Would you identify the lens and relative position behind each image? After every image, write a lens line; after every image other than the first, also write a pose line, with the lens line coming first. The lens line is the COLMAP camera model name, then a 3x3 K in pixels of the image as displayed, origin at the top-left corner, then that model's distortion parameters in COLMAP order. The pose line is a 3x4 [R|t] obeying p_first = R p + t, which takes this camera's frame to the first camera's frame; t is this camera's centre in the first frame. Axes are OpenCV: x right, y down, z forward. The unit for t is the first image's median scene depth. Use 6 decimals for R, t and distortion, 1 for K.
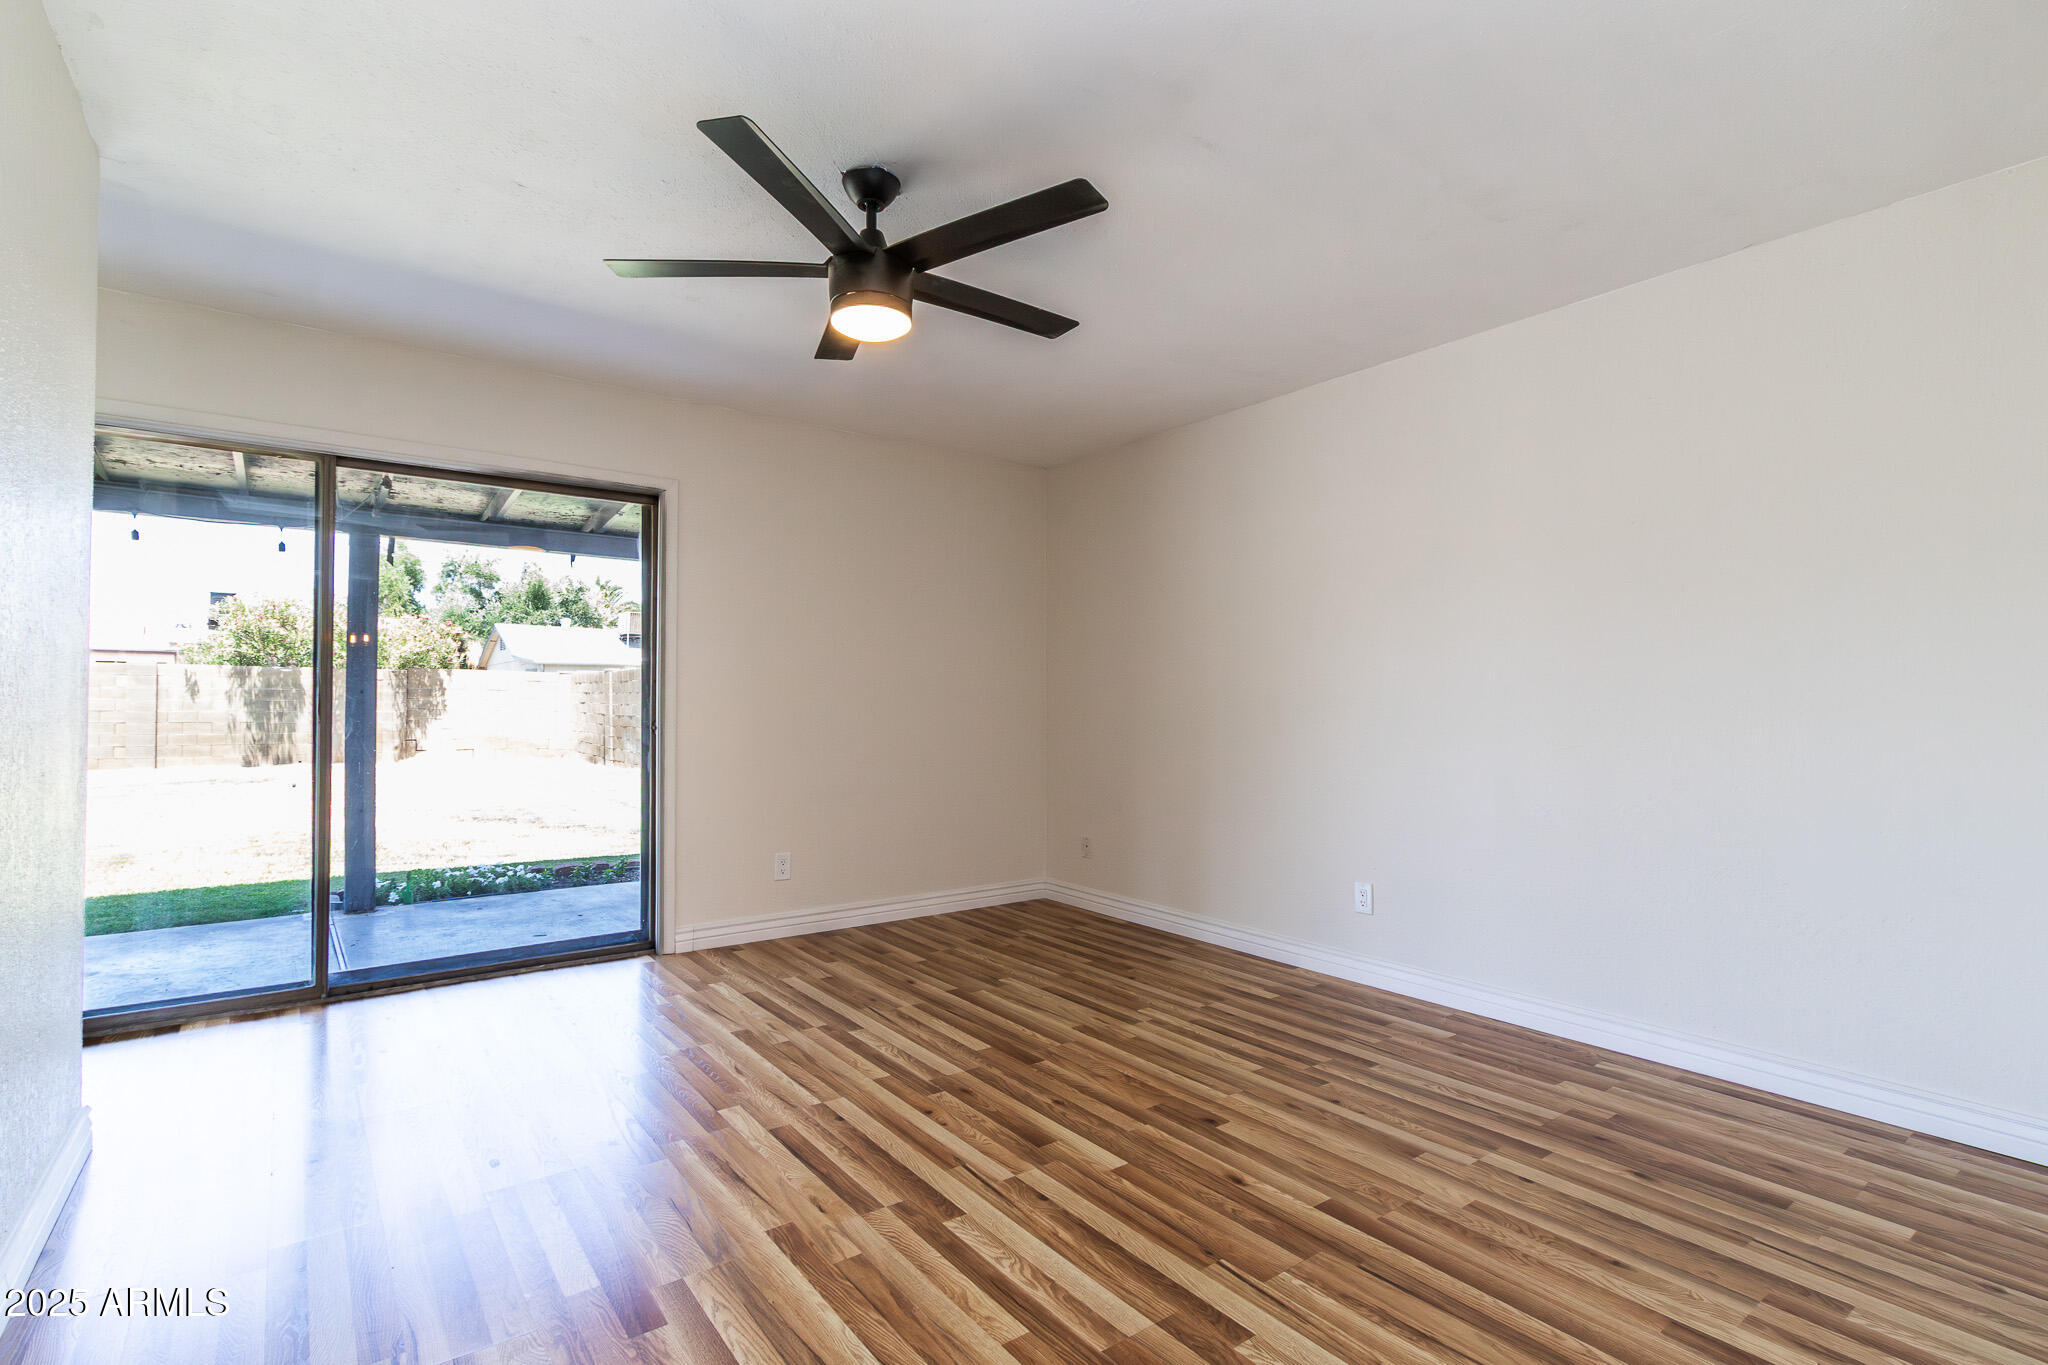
lens RADIAL K [[955.9, 0, 1010.1], [0, 955.9, 689.6], [0, 0, 1]] dist [0.001271, 0.000626]
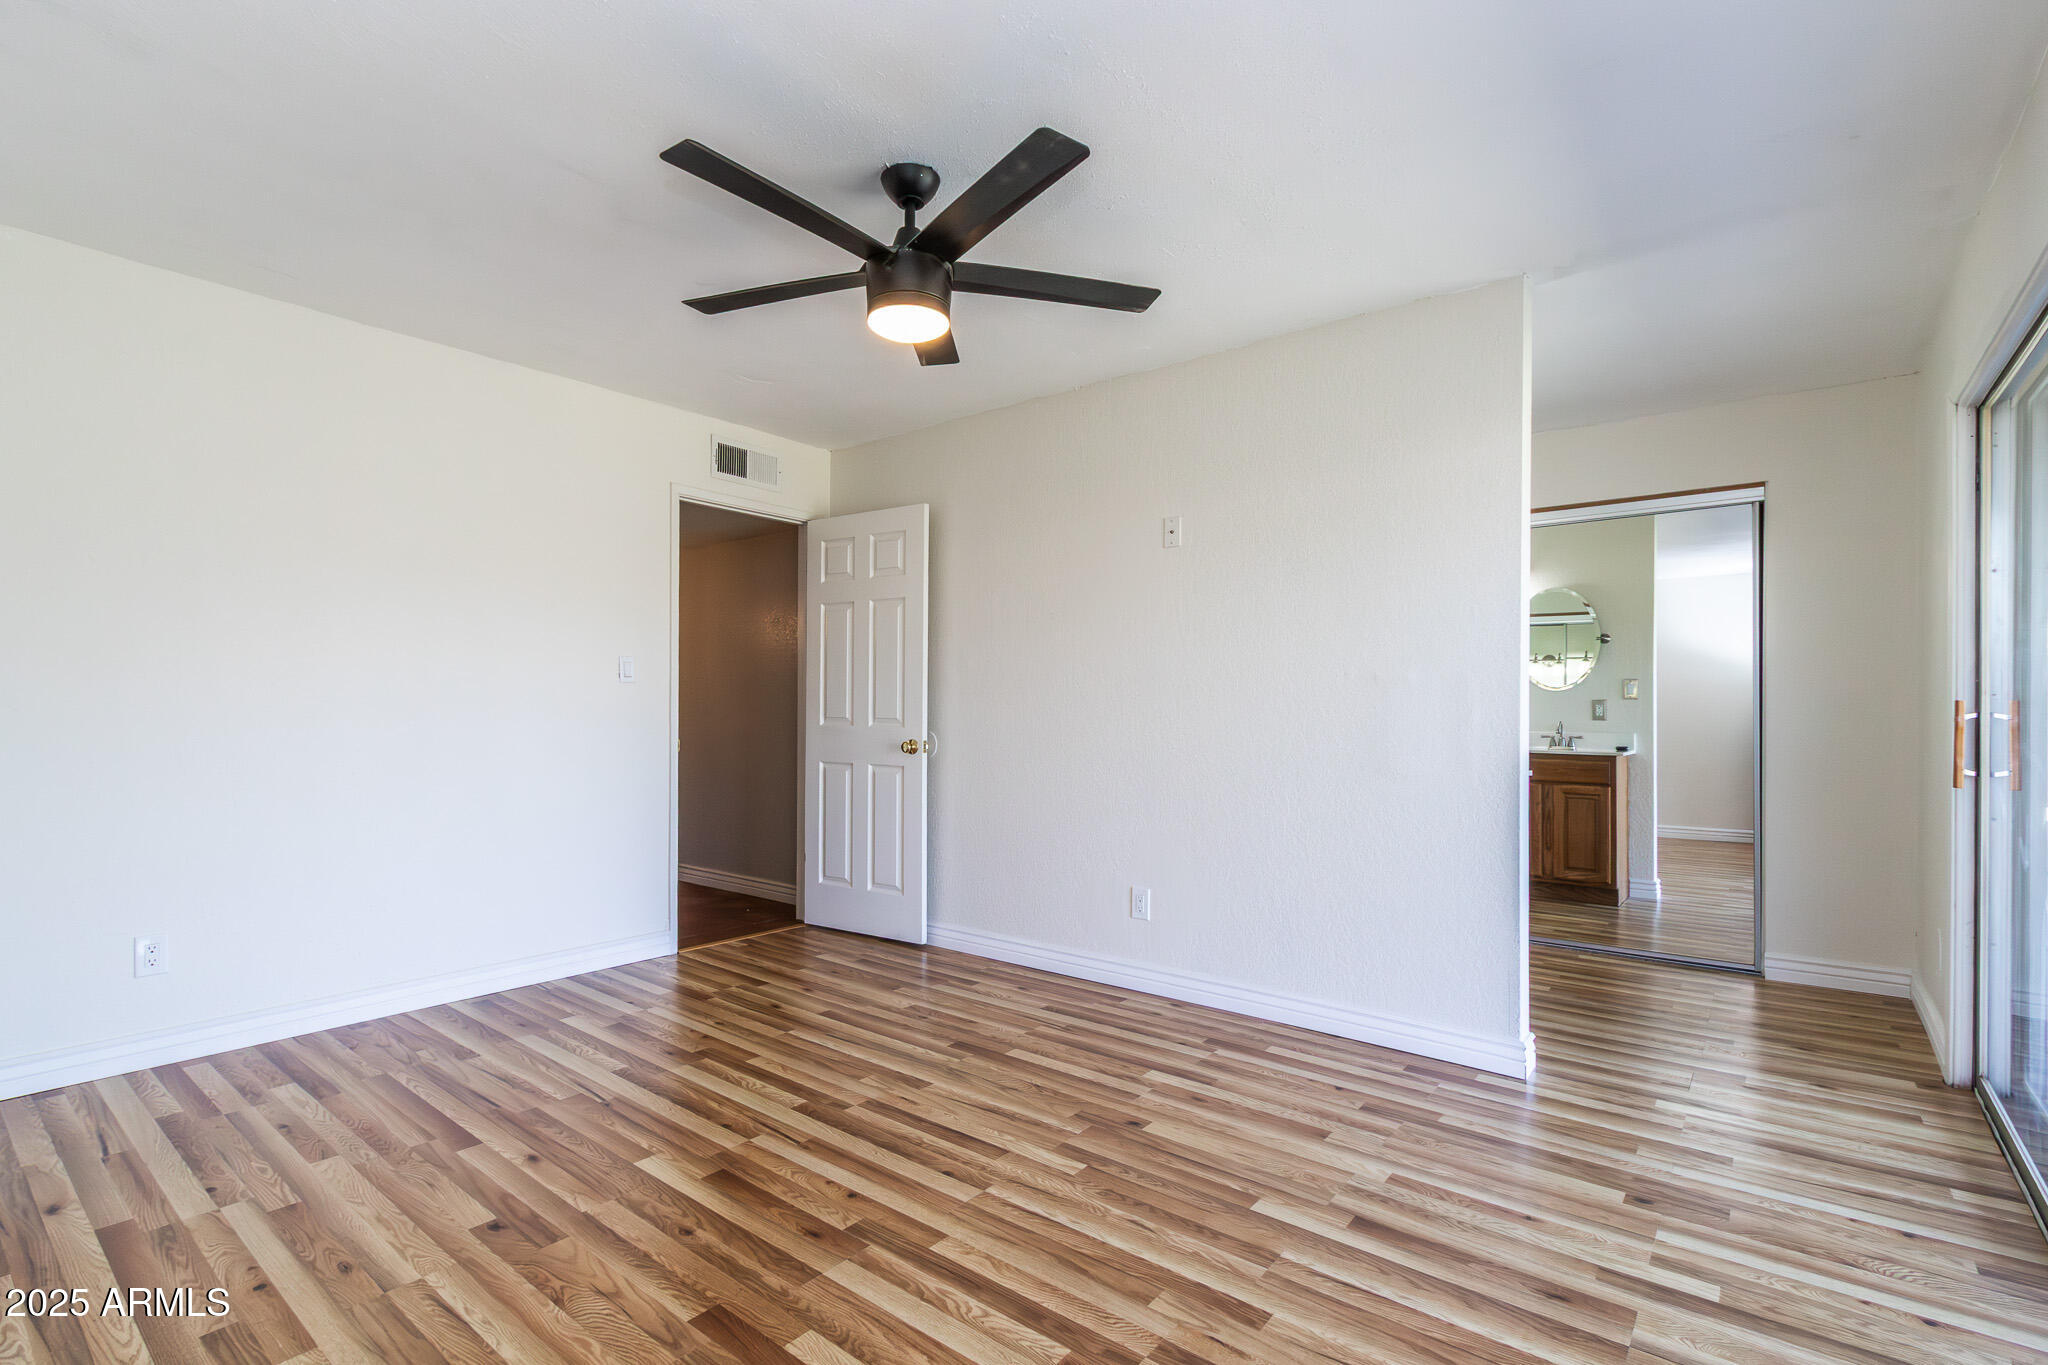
lens RADIAL K [[955.9, 0, 1010.1], [0, 955.9, 689.6], [0, 0, 1]] dist [0.001271, 0.000626]
pose [[-0.968754, -0.012007, -0.247734, -0.006150], [-0.004490, 0.999513, -0.030884, 0.021775], [0.247984, -0.028807, -0.968336, 1.981247]]
